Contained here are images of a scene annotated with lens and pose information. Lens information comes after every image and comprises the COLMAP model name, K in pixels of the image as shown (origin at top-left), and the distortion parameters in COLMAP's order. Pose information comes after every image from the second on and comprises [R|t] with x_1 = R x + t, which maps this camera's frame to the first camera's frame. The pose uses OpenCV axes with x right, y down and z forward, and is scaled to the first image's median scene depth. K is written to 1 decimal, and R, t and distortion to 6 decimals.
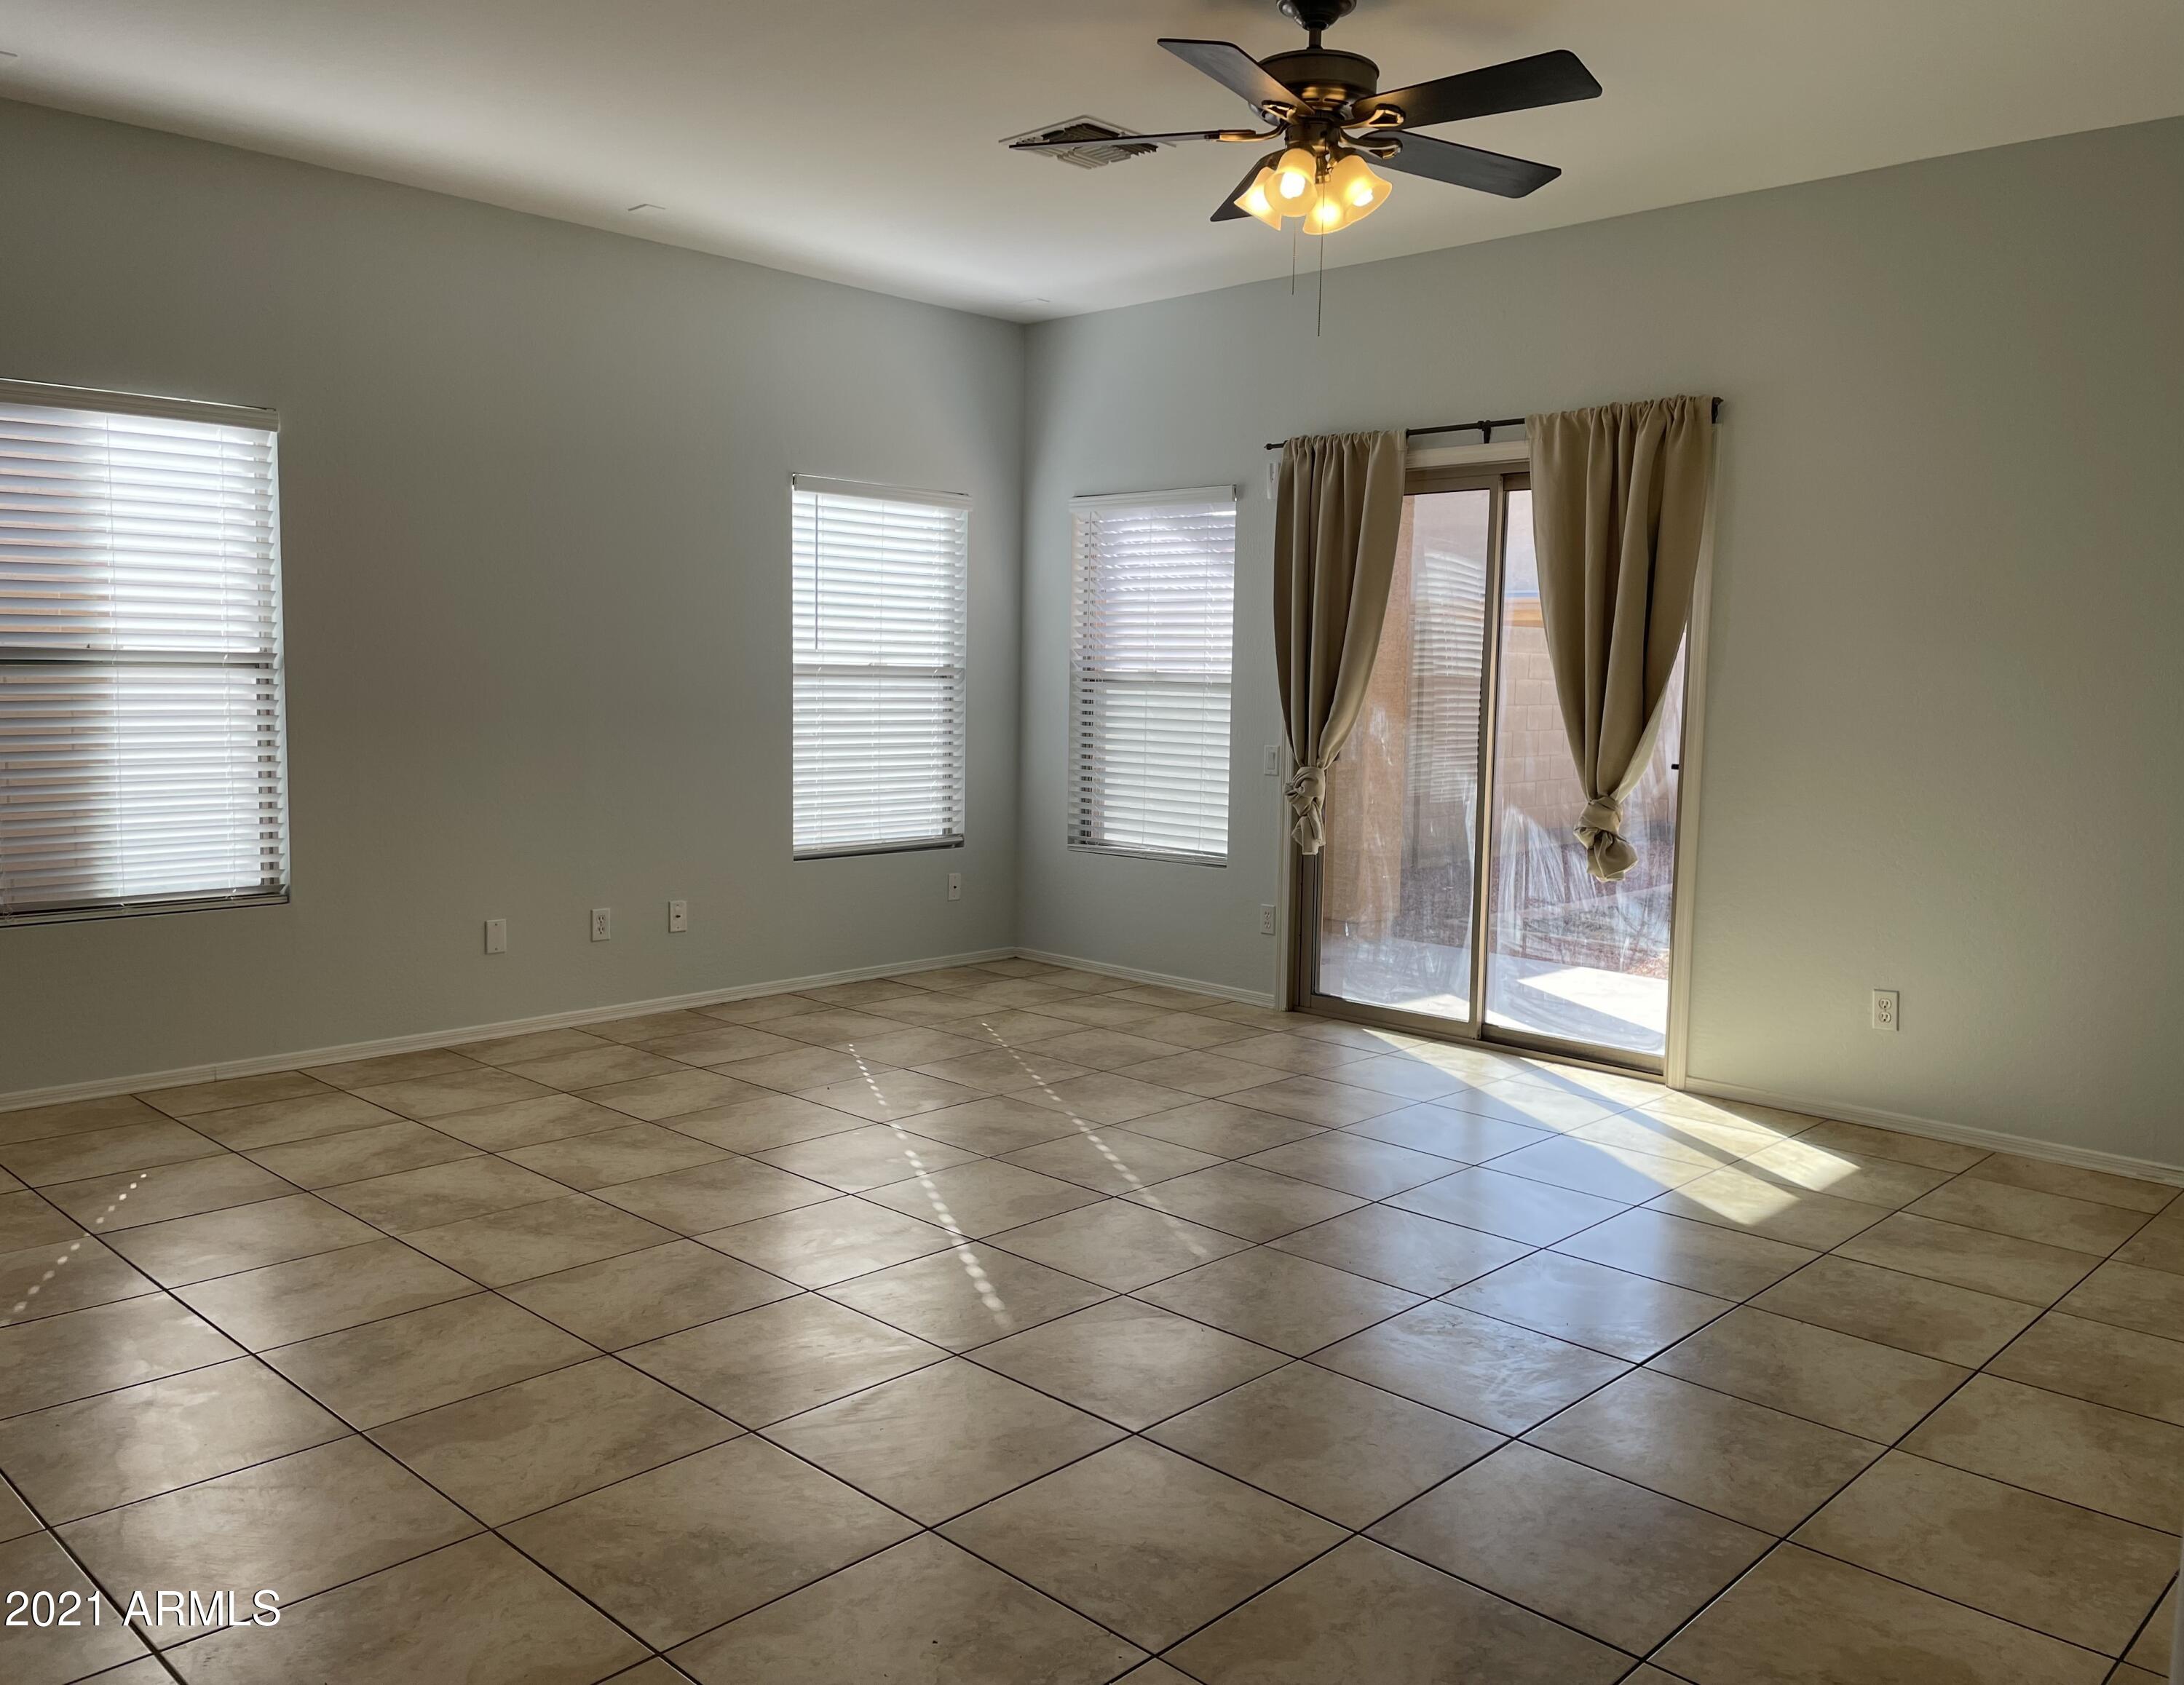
lens RADIAL K [[1708.2, 0, 1094.2], [0, 1708.2, 811.3], [0, 0, 1]] dist [0.062533, -0.001130]
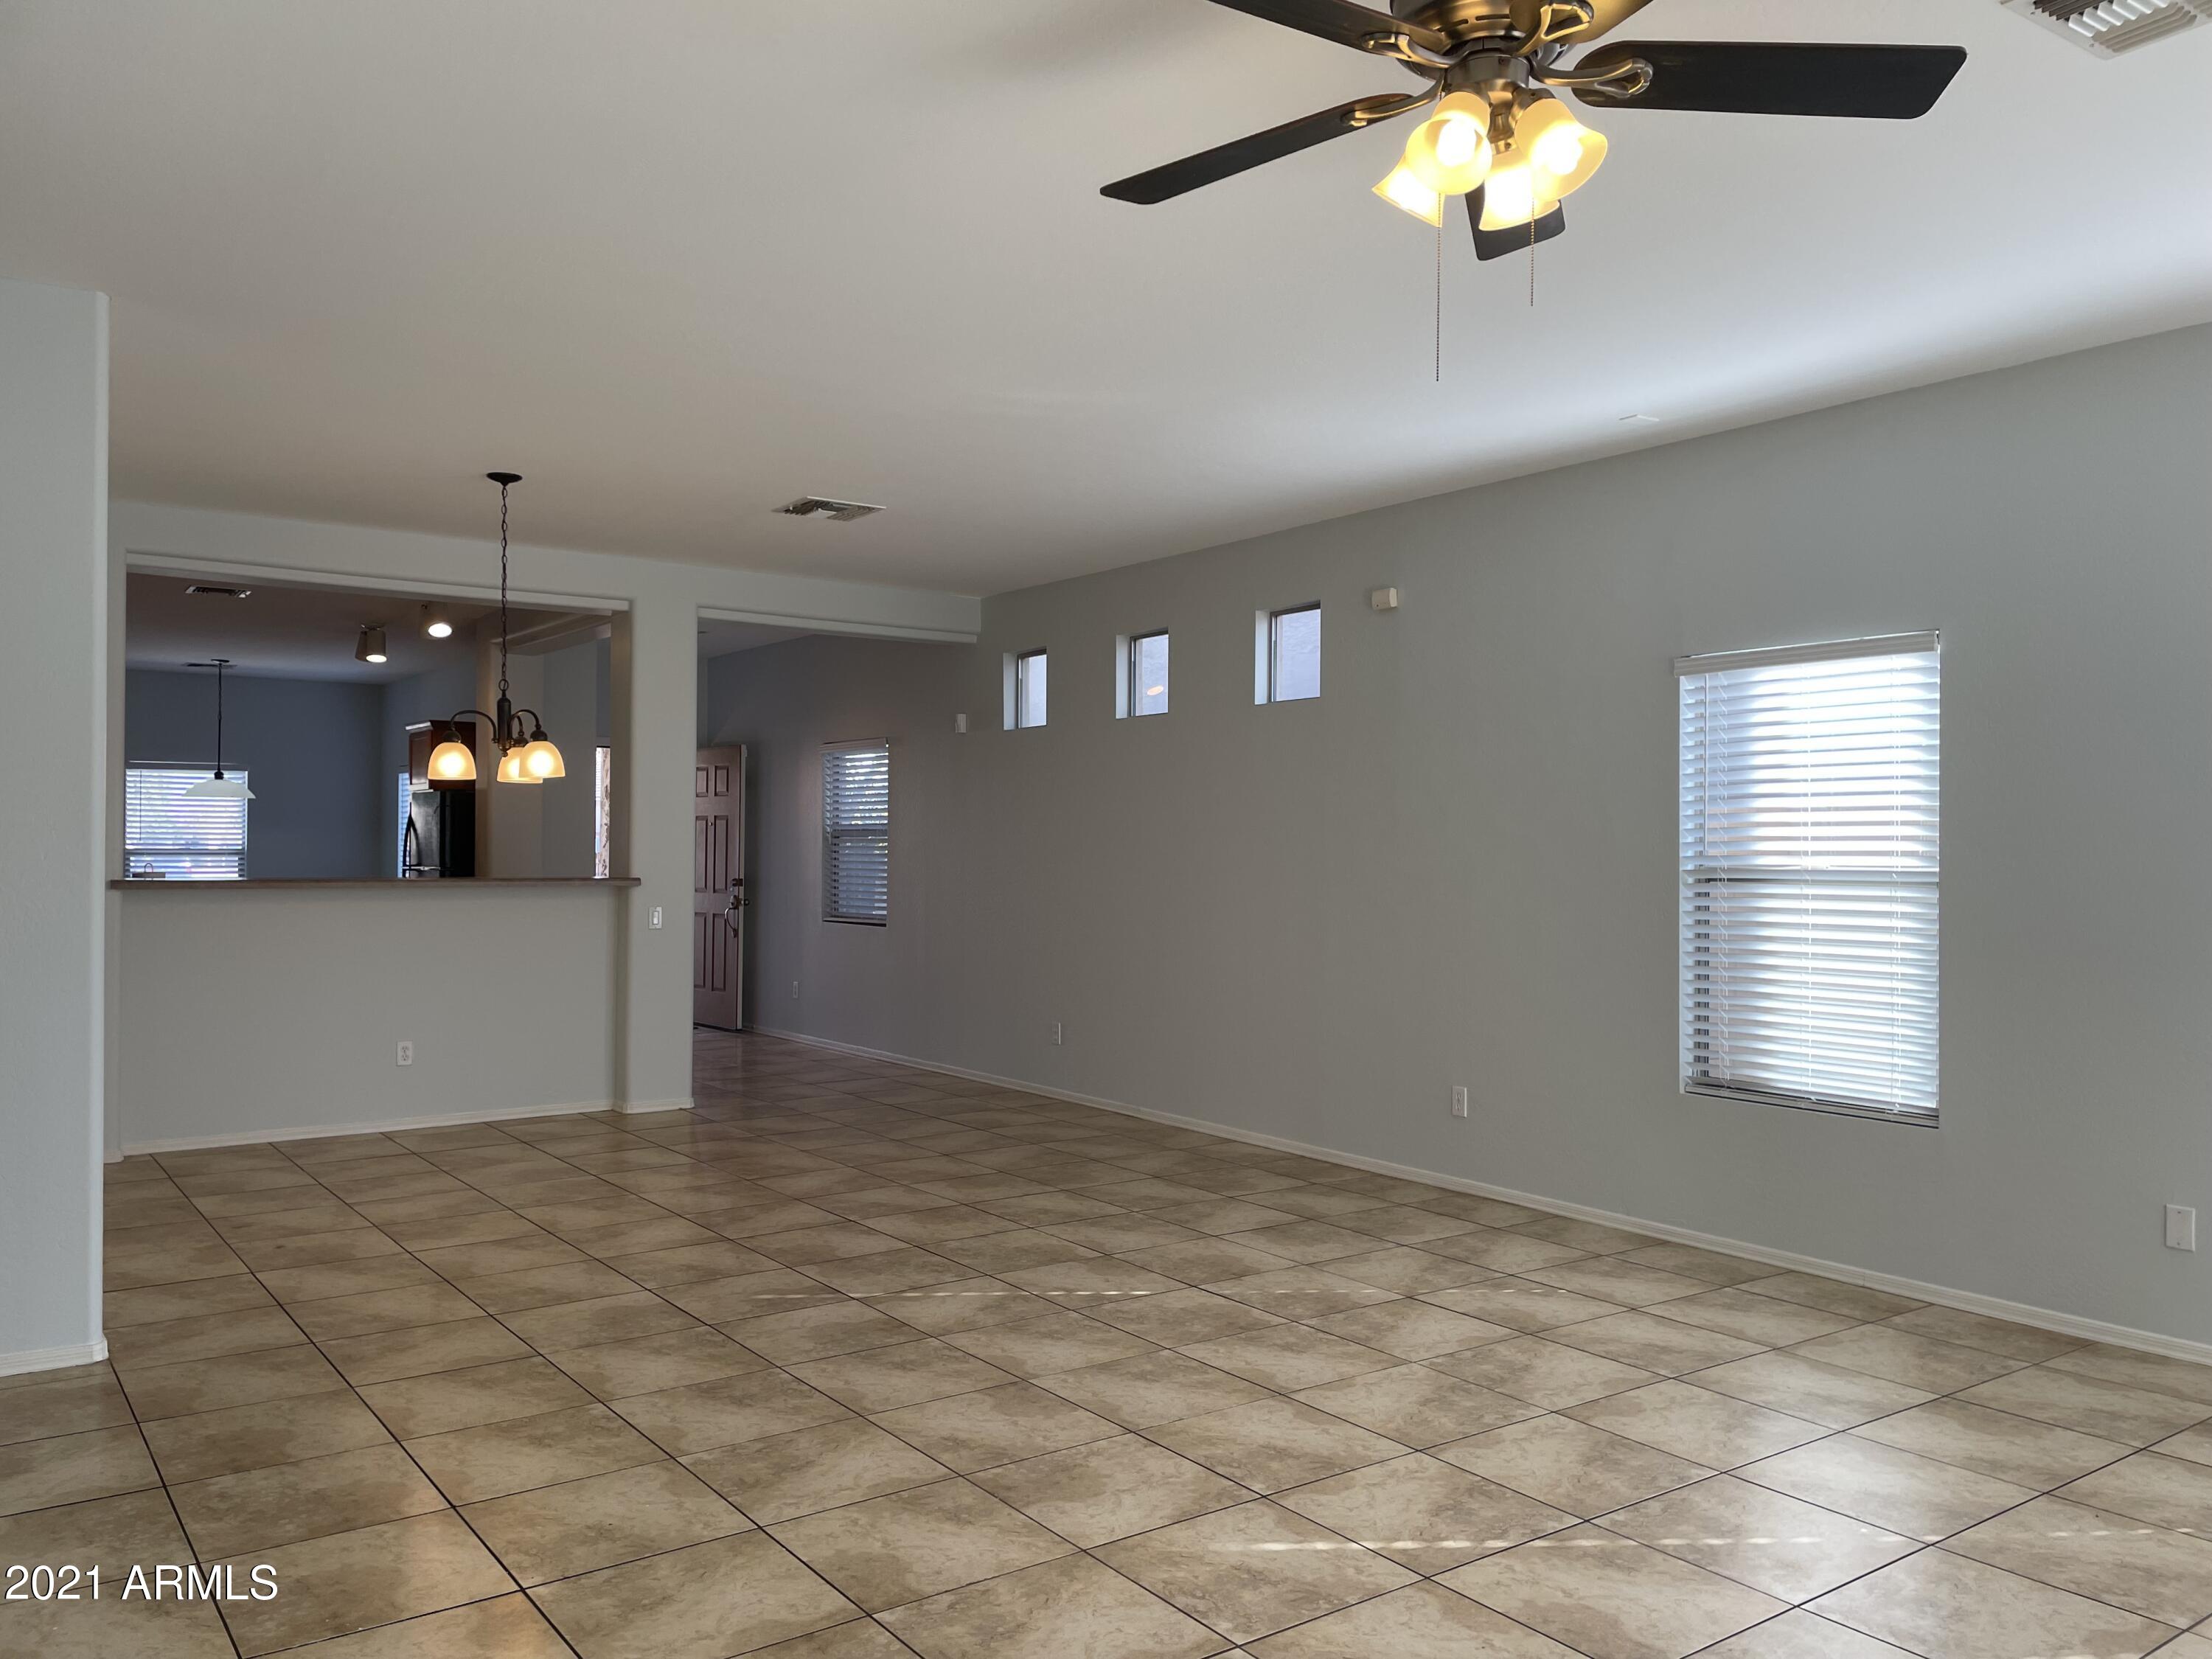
lens RADIAL K [[1662.6, 0, 1106.0], [0, 1662.6, 829.5], [0, 0, 1]] dist [0.102327, -0.135981]
pose [[-0.166437, -0.026706, -0.985690, 0.694521], [-0.092752, 0.995625, -0.011314, -0.075251], [0.981680, 0.089542, -0.168186, 0.865897]]
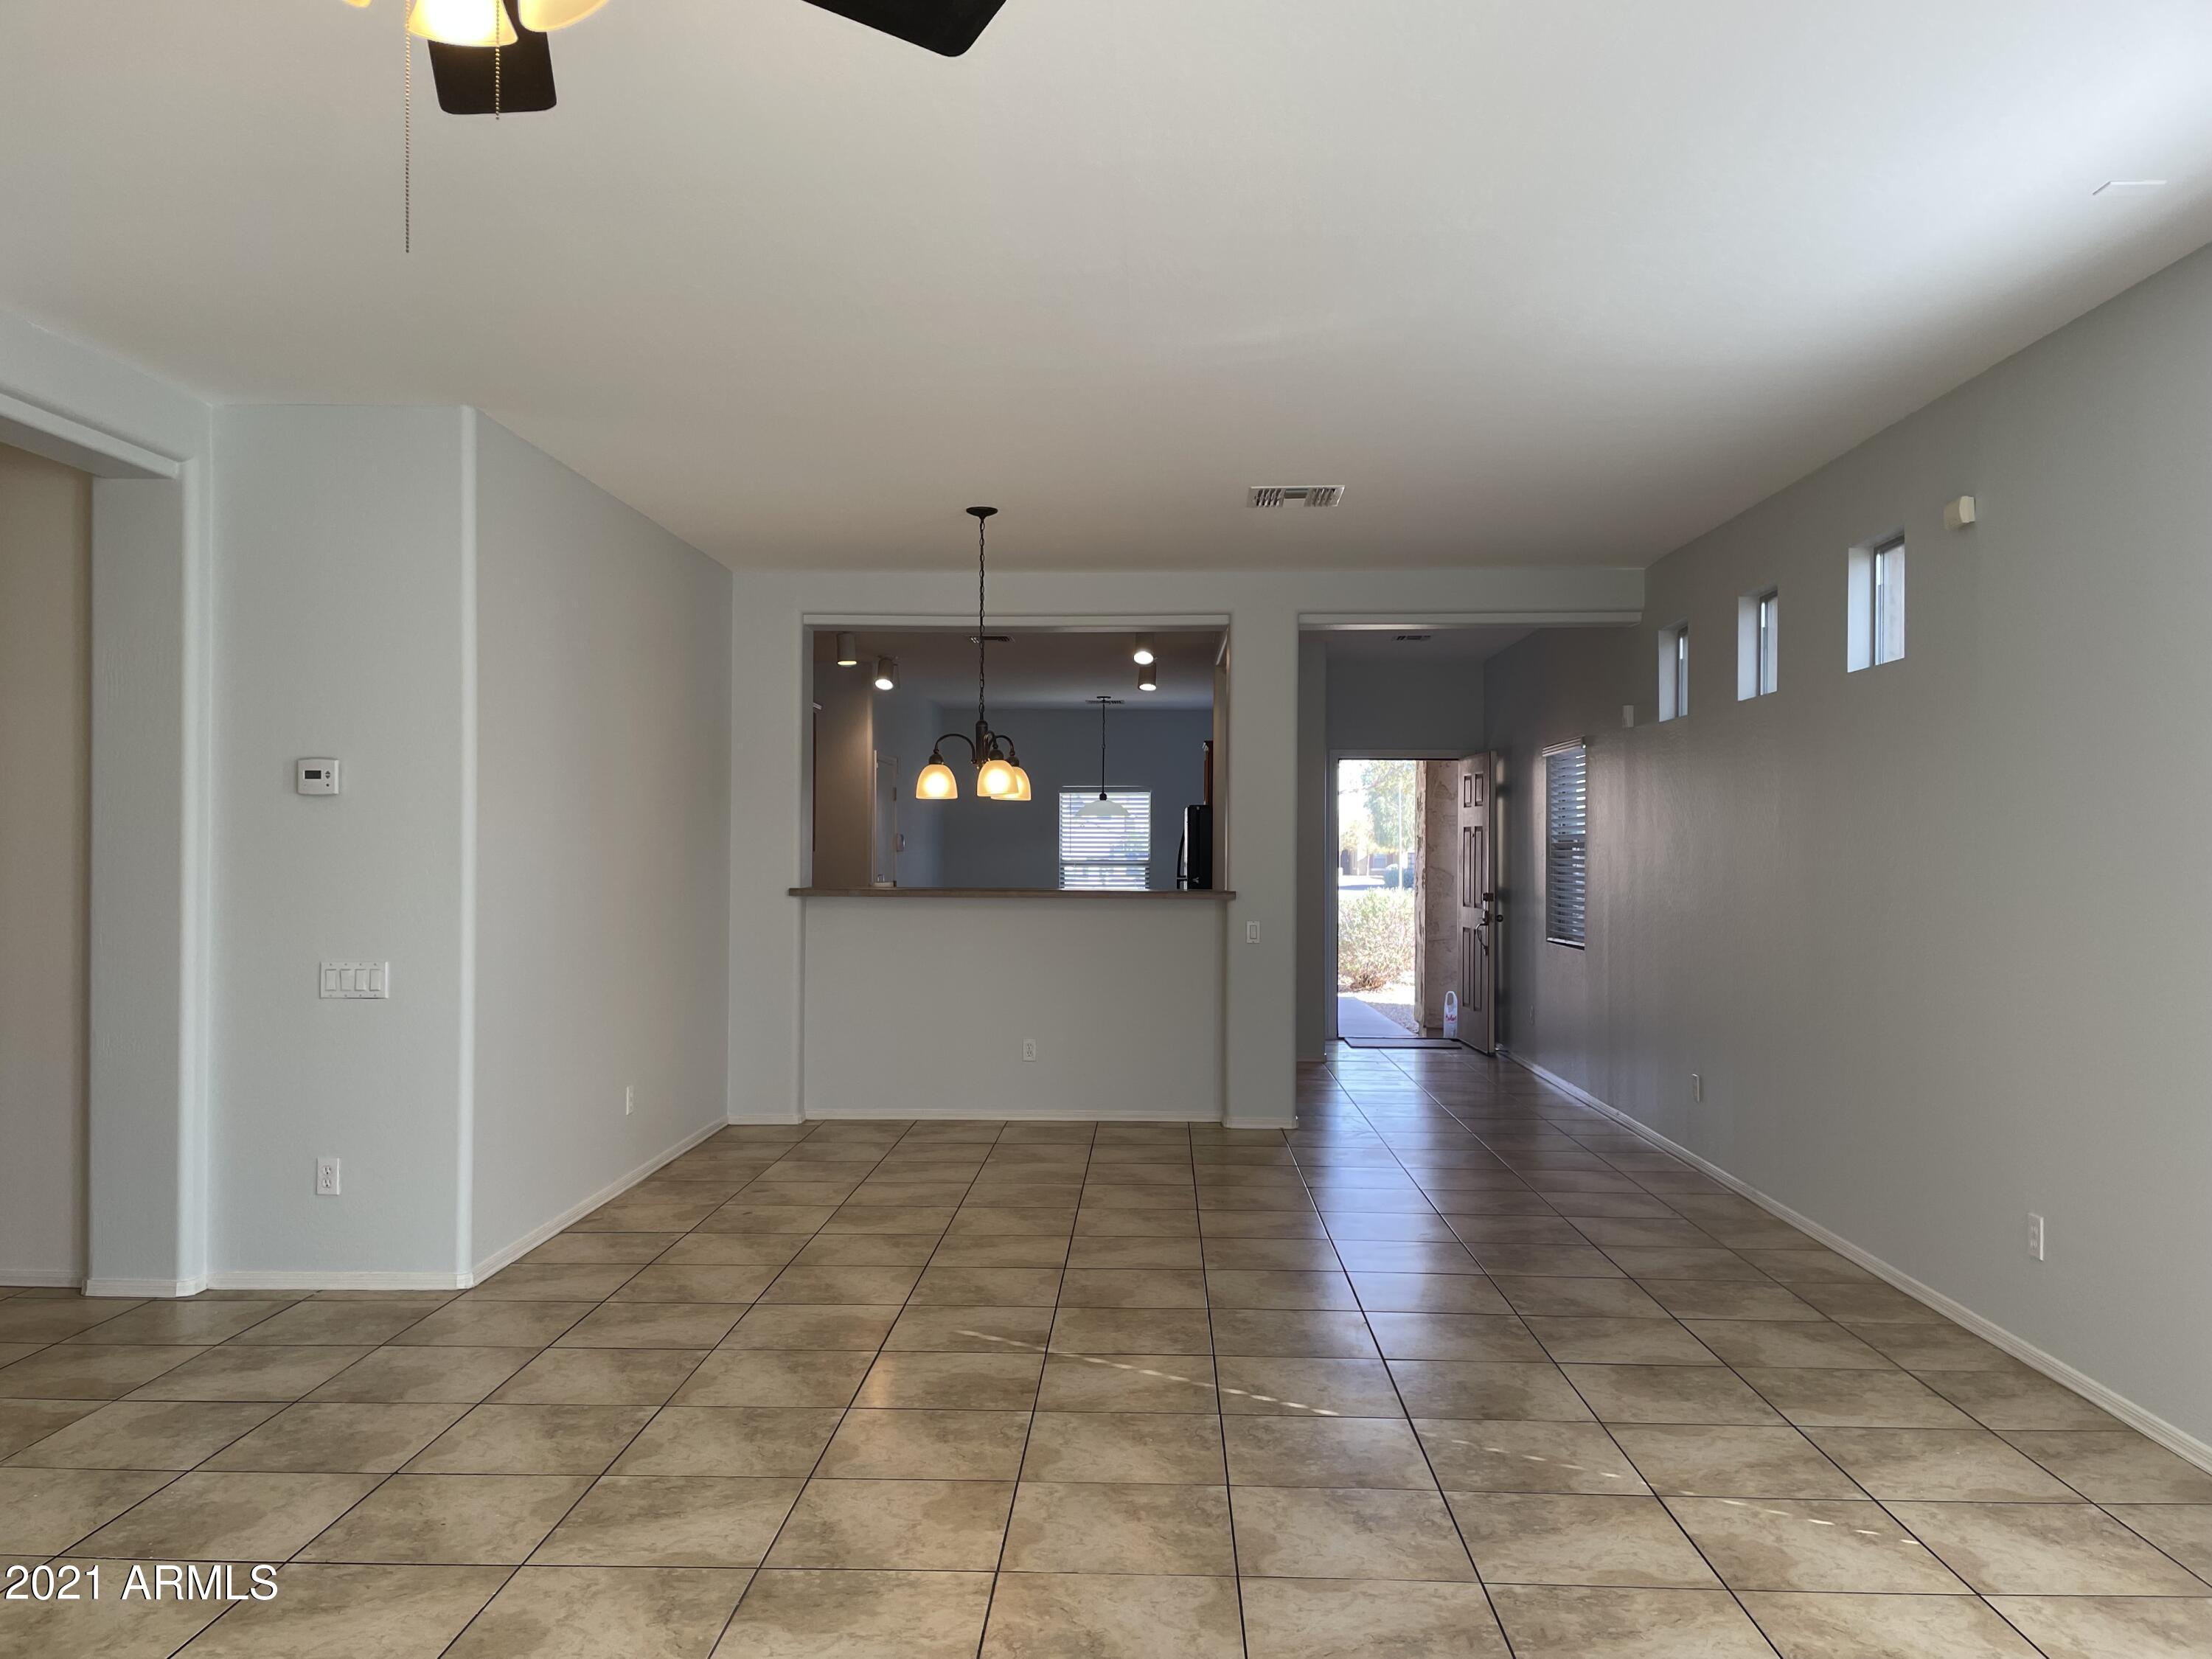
lens RADIAL K [[1656.7, 0, 1106.0], [0, 1656.7, 829.5], [0, 0, 1]] dist [0.094625, -0.115577]
pose [[-0.739178, -0.026773, -0.672978, 0.267641], [-0.072486, 0.996568, 0.039970, -0.128173], [0.669598, 0.078326, -0.738582, 1.319934]]
